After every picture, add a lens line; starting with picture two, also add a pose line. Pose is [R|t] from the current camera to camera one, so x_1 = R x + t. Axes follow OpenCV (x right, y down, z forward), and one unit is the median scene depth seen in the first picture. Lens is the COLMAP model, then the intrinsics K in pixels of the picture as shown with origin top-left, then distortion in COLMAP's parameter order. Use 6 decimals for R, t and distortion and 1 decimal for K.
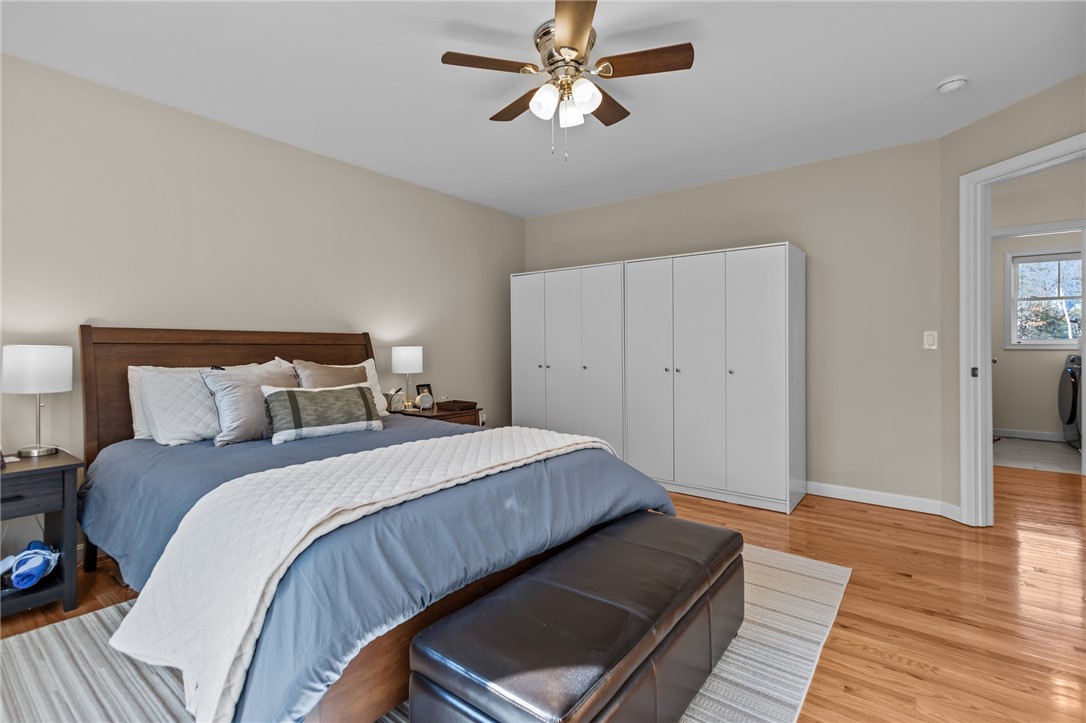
lens RADIAL K [[497.3, 0, 544.1], [0, 497.3, 358.0], [0, 0, 1]] dist [0.003237, 0.000030]
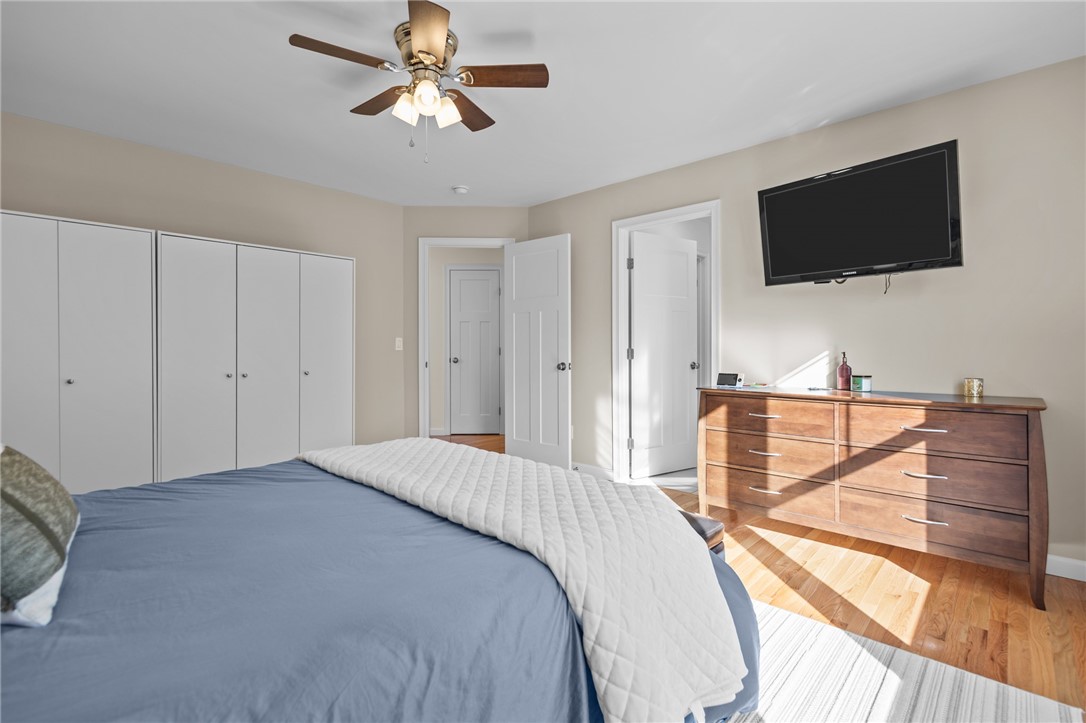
lens RADIAL K [[497.3, 0, 544.1], [0, 497.3, 358.0], [0, 0, 1]] dist [0.003237, 0.000030]
pose [[0.106832, -0.017089, 0.994130, -0.610891], [0.021594, 0.999656, 0.014863, -0.007993], [-0.994043, 0.019880, 0.107164, 0.432082]]
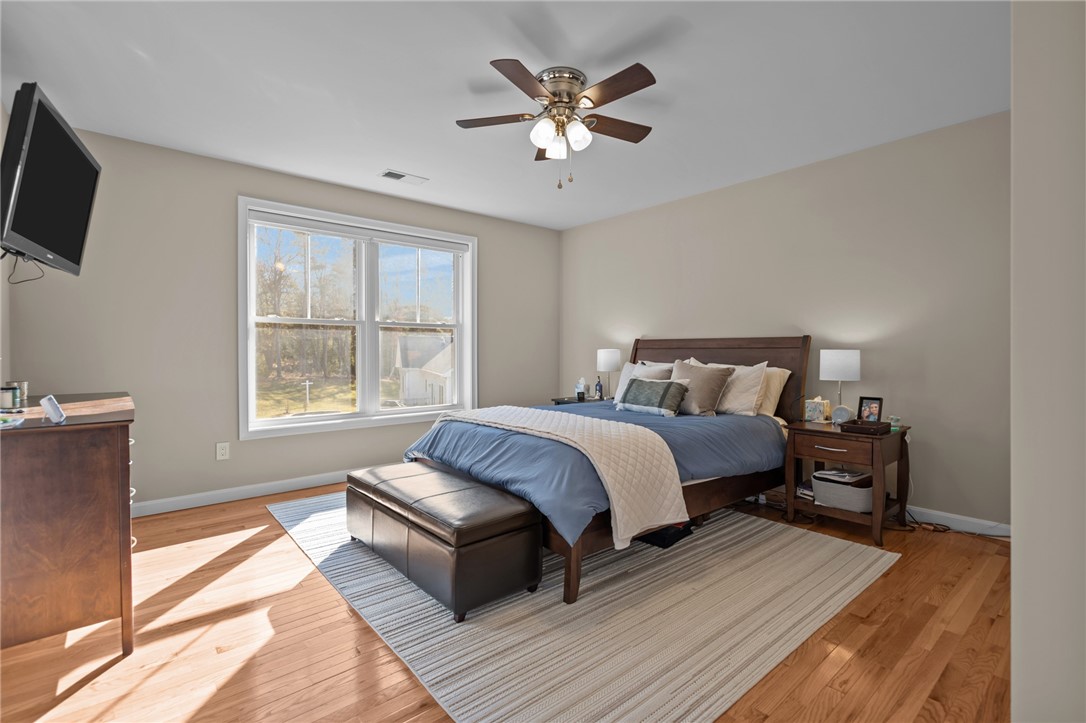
lens RADIAL K [[497.3, 0, 544.1], [0, 497.3, 358.0], [0, 0, 1]] dist [0.003237, 0.000030]
pose [[-0.203571, 0.010624, -0.979002, 0.767220], [-0.021638, 0.999648, 0.015348, -0.011036], [0.978821, 0.024308, -0.203270, 0.778314]]
